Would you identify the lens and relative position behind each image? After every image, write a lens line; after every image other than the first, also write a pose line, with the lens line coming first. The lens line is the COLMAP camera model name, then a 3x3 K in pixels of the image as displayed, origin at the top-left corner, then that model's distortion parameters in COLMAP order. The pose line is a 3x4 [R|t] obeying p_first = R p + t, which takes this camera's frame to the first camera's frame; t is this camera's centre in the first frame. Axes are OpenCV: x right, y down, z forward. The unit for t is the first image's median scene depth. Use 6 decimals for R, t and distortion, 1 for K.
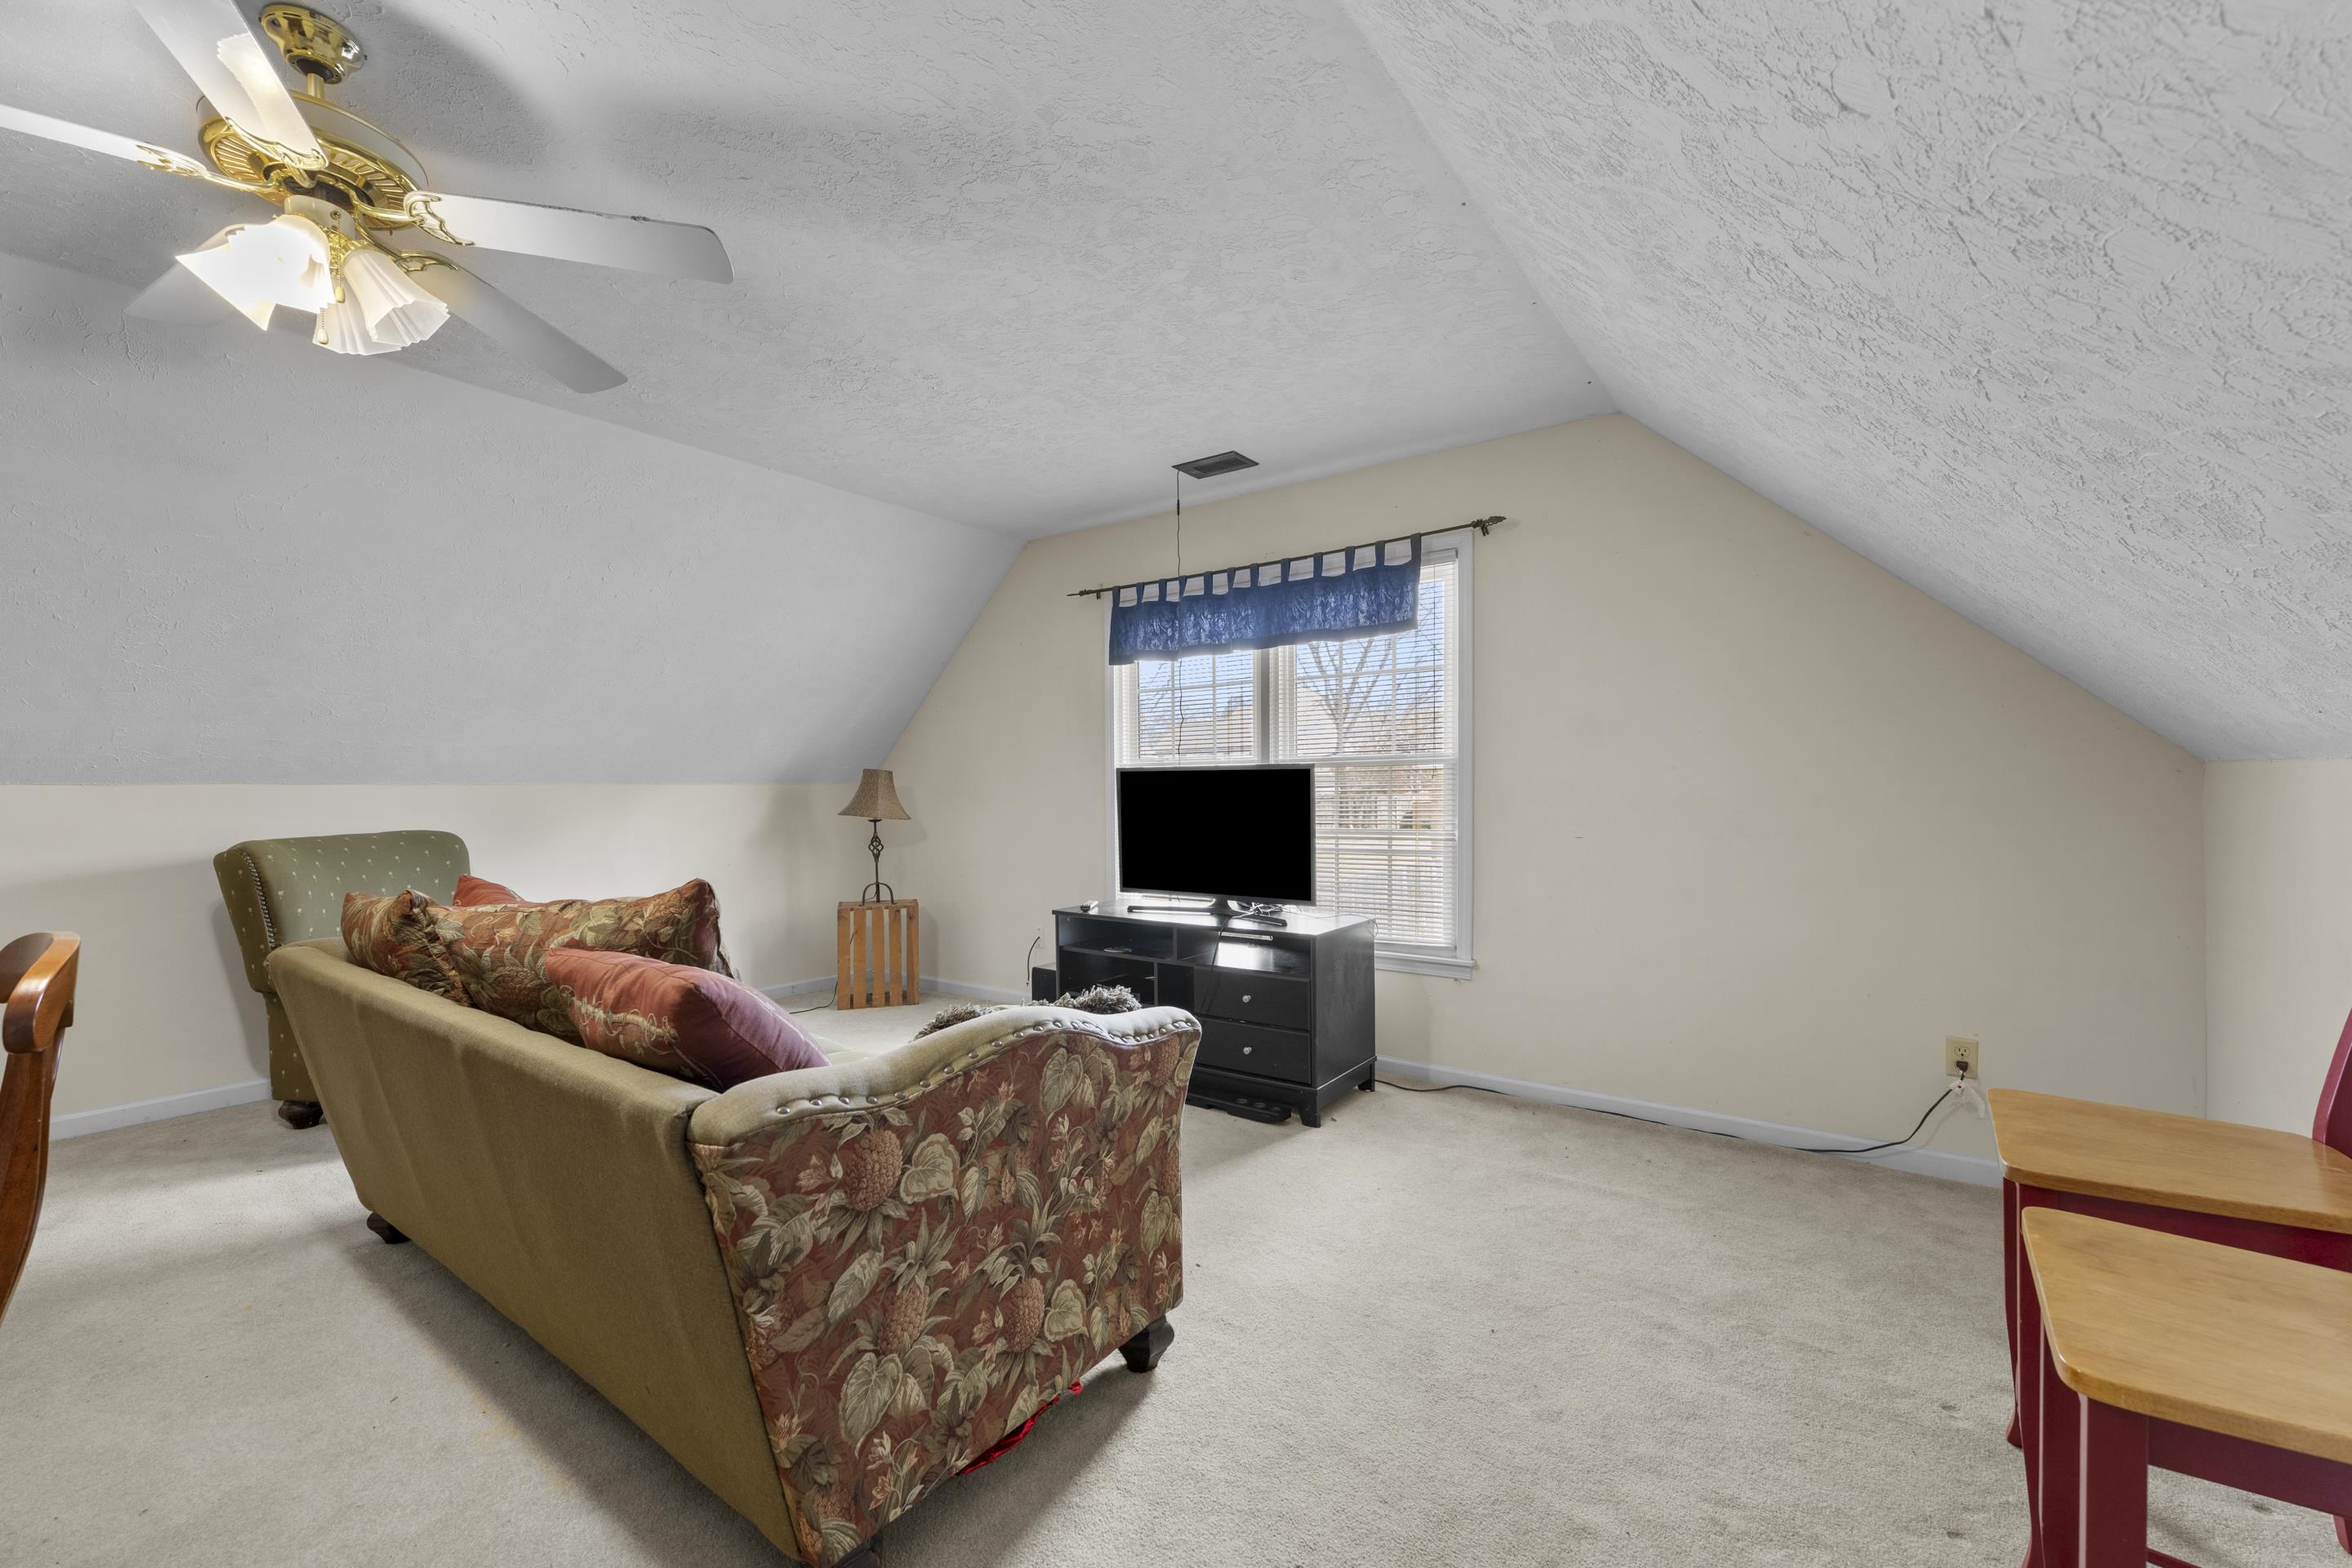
lens RADIAL K [[949.6, 0, 1176.7], [0, 949.6, 787.7], [0, 0, 1]] dist [0.001077, 0.000063]
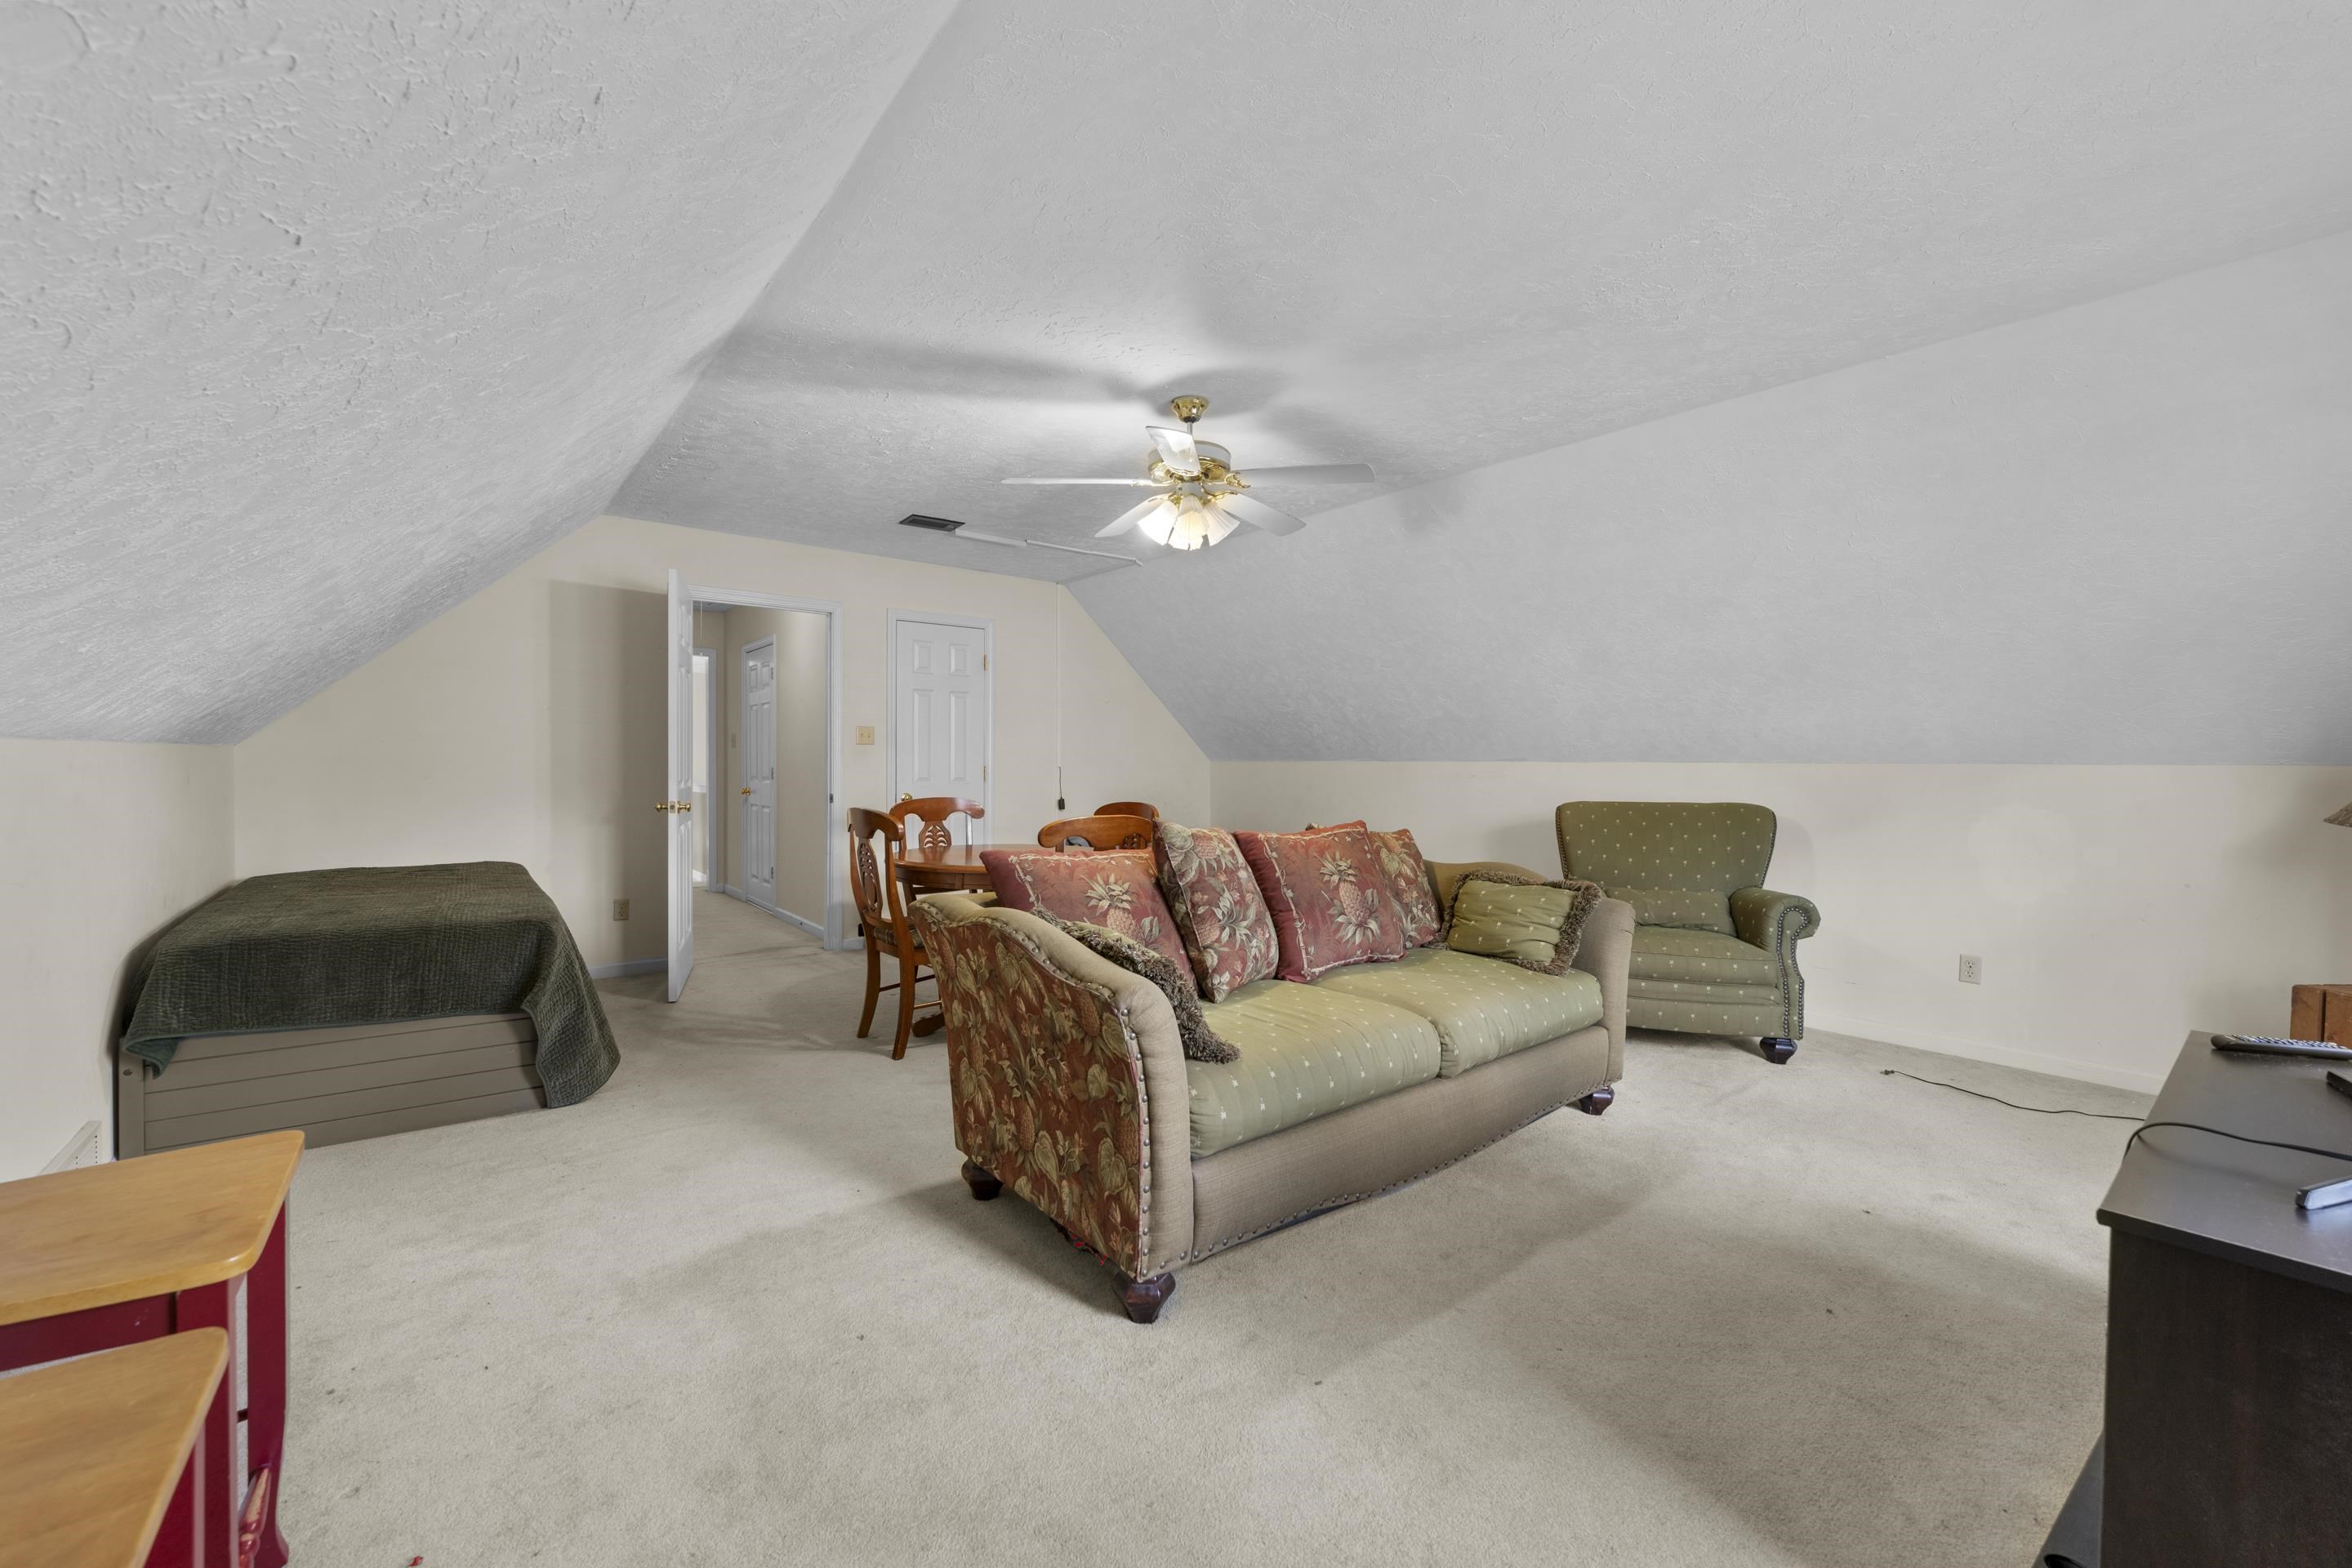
lens RADIAL K [[949.6, 0, 1173.5], [0, 949.6, 774.4], [0, 0, 1]] dist [0.001077, 0.000063]
pose [[-0.273087, 0.010483, -0.961932, 1.068399], [-0.008191, 0.999879, 0.013222, -0.001140], [0.961955, 0.011490, -0.272968, 1.473146]]
